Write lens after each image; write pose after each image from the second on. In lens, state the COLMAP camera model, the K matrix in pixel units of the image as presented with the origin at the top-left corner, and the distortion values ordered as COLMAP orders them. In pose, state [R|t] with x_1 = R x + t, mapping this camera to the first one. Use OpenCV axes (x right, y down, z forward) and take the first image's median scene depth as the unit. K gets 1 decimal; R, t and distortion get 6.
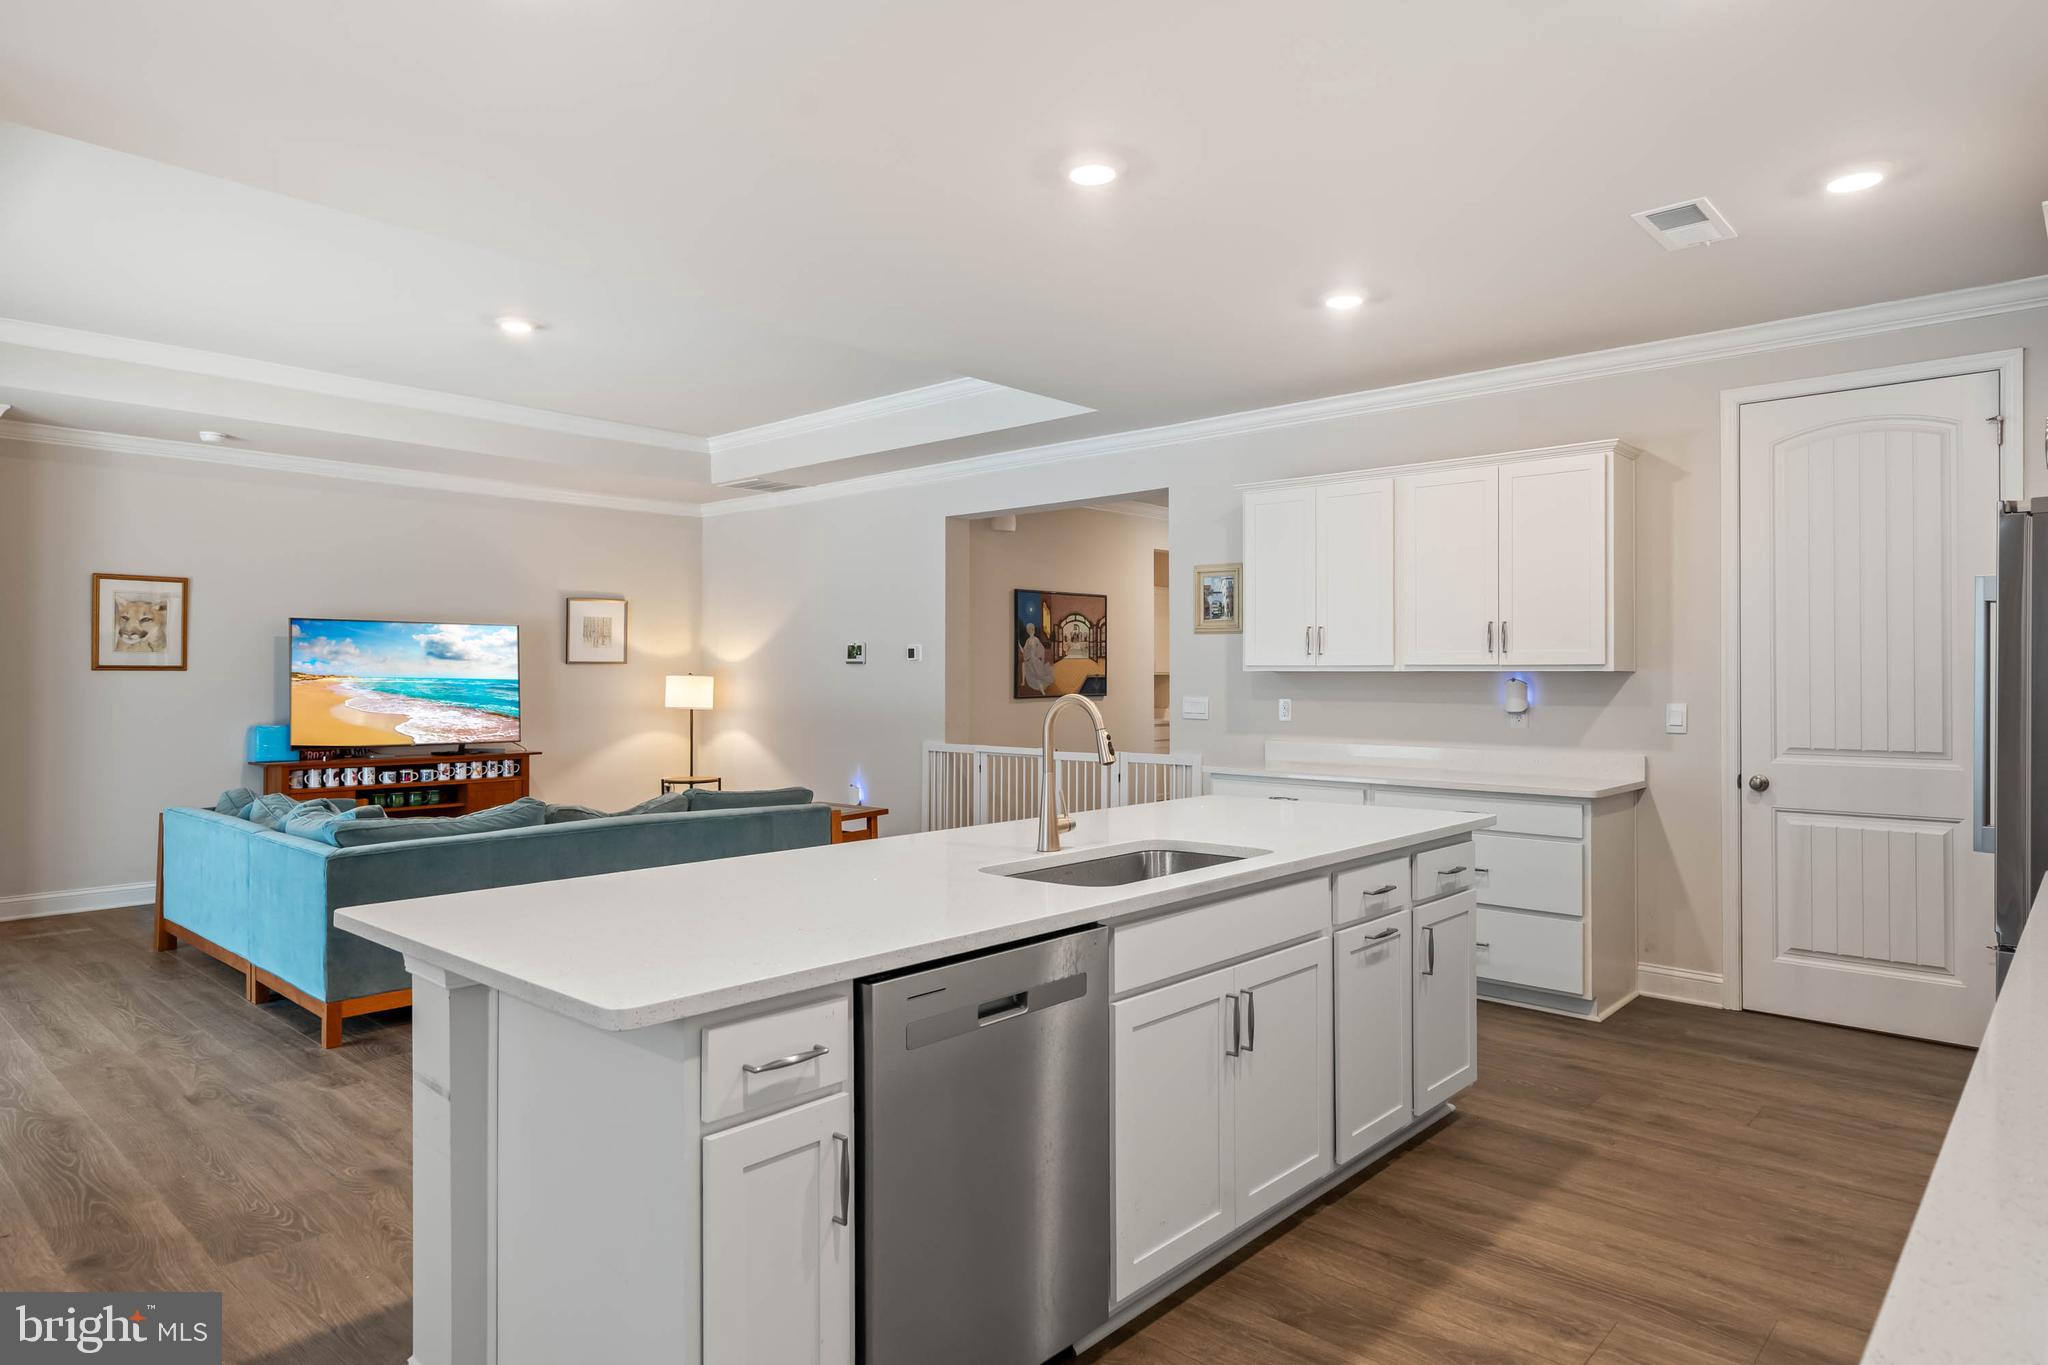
lens RADIAL K [[1201.6, 0, 1021.9], [0, 1201.6, 672.0], [0, 0, 1]] dist [0.005474, -0.000730]
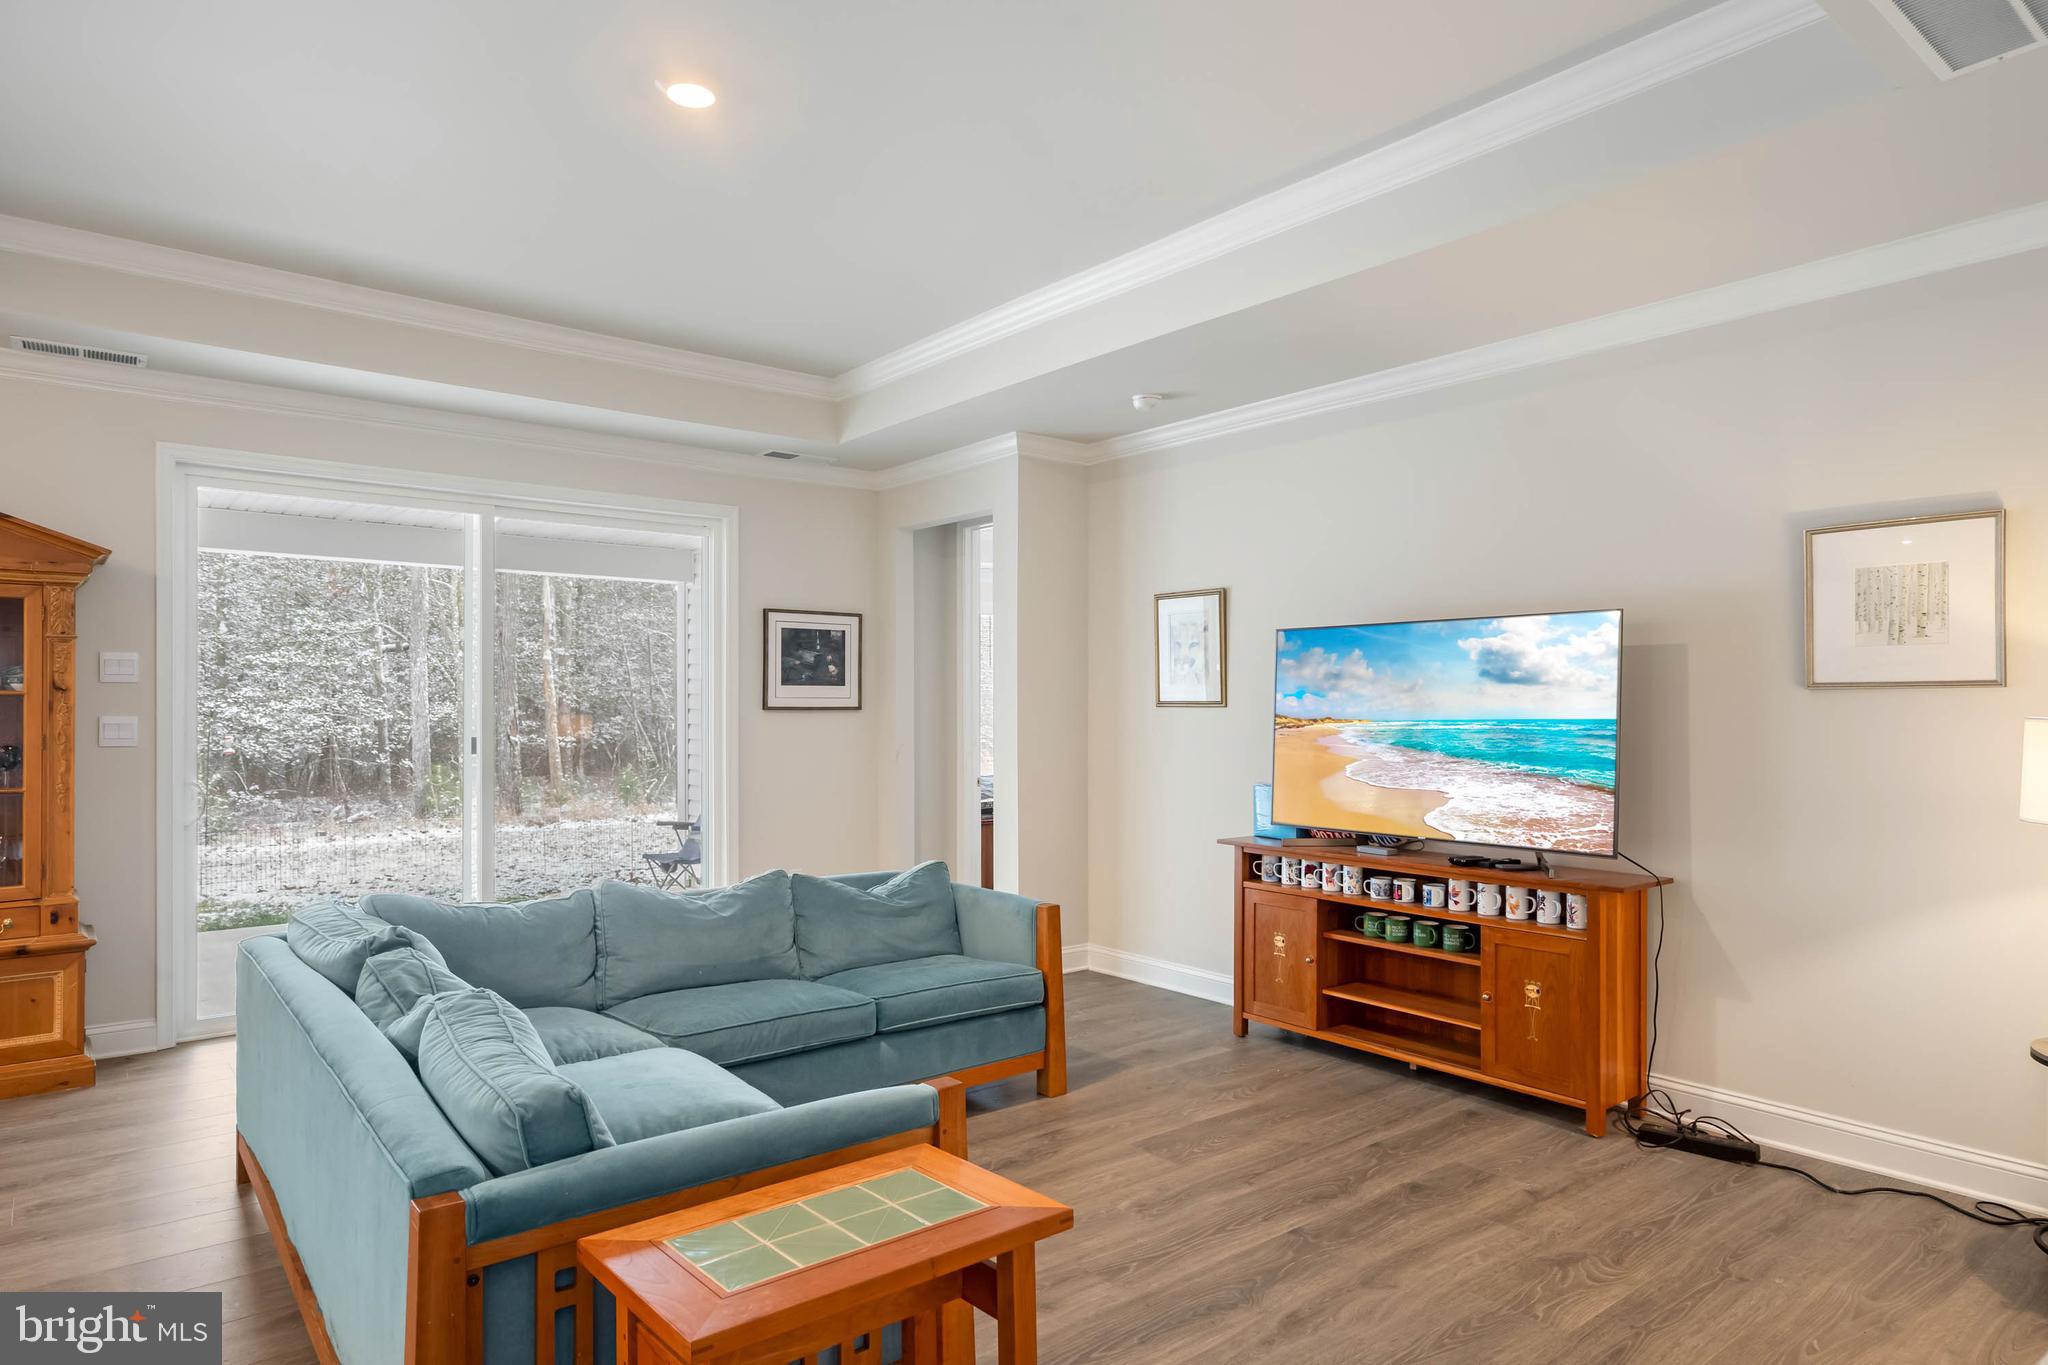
lens RADIAL K [[1199.8, 0, 1030.9], [0, 1199.8, 701.4], [0, 0, 1]] dist [0.004192, 0.000655]
pose [[-0.148429, -0.005052, -0.988910, 0.095809], [0.002514, 0.999982, -0.005486, -0.001211], [0.988920, -0.003301, -0.148413, 1.105893]]
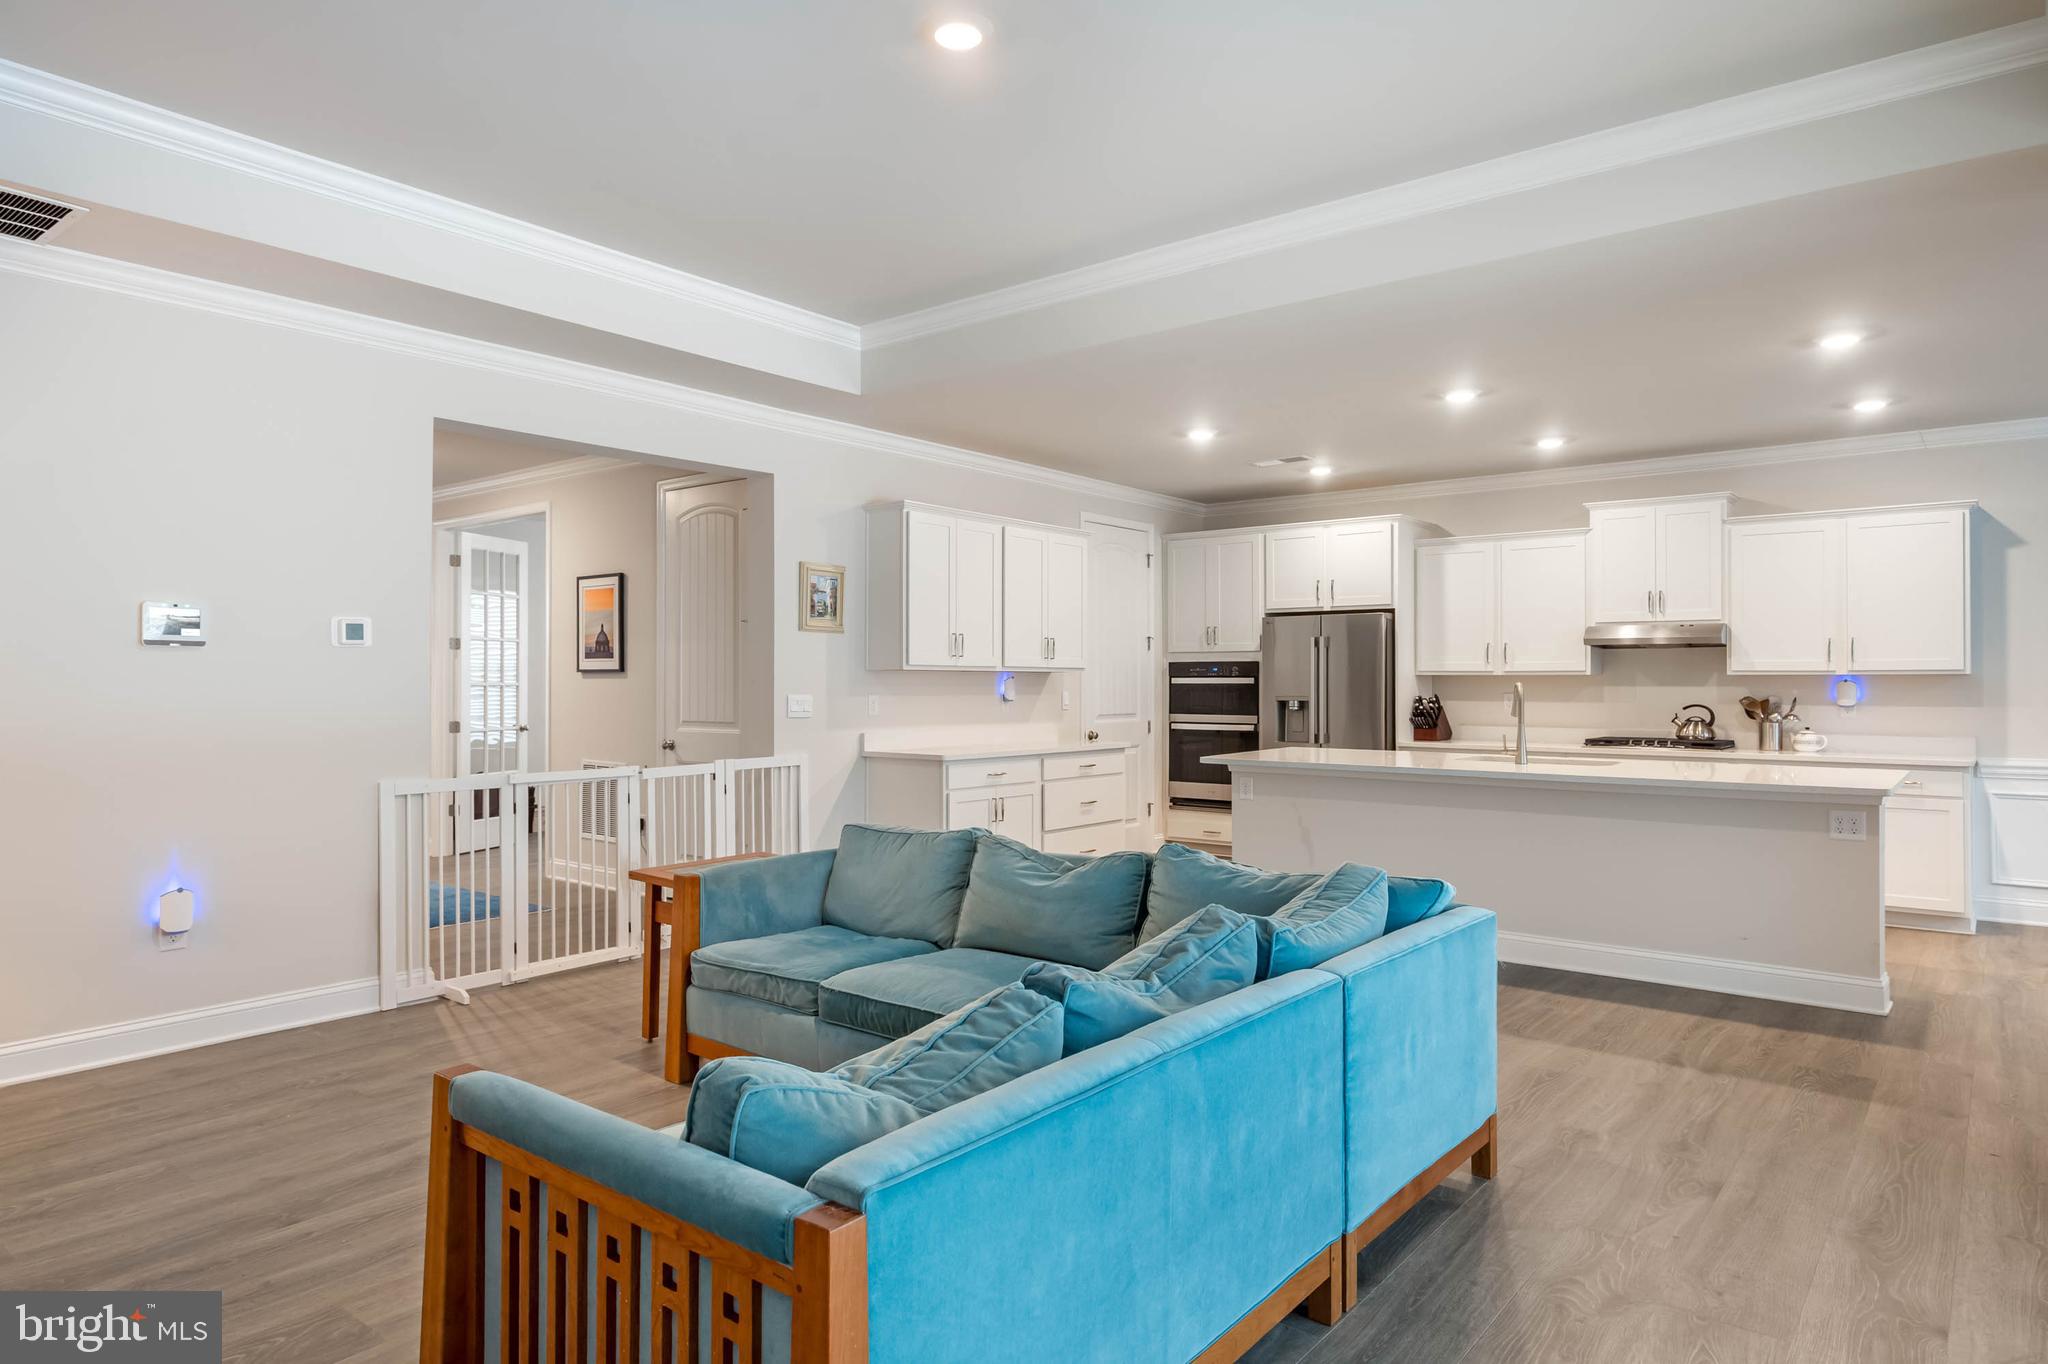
lens RADIAL K [[1212.7, 0, 1027.1], [0, 1212.7, 669.2], [0, 0, 1]] dist [0.003932, -0.000705]
pose [[-0.060648, 0.009691, 0.998112, -0.873697], [-0.002949, 0.999947, -0.009888, 0.009096], [-0.998155, -0.003543, -0.060616, 0.893678]]
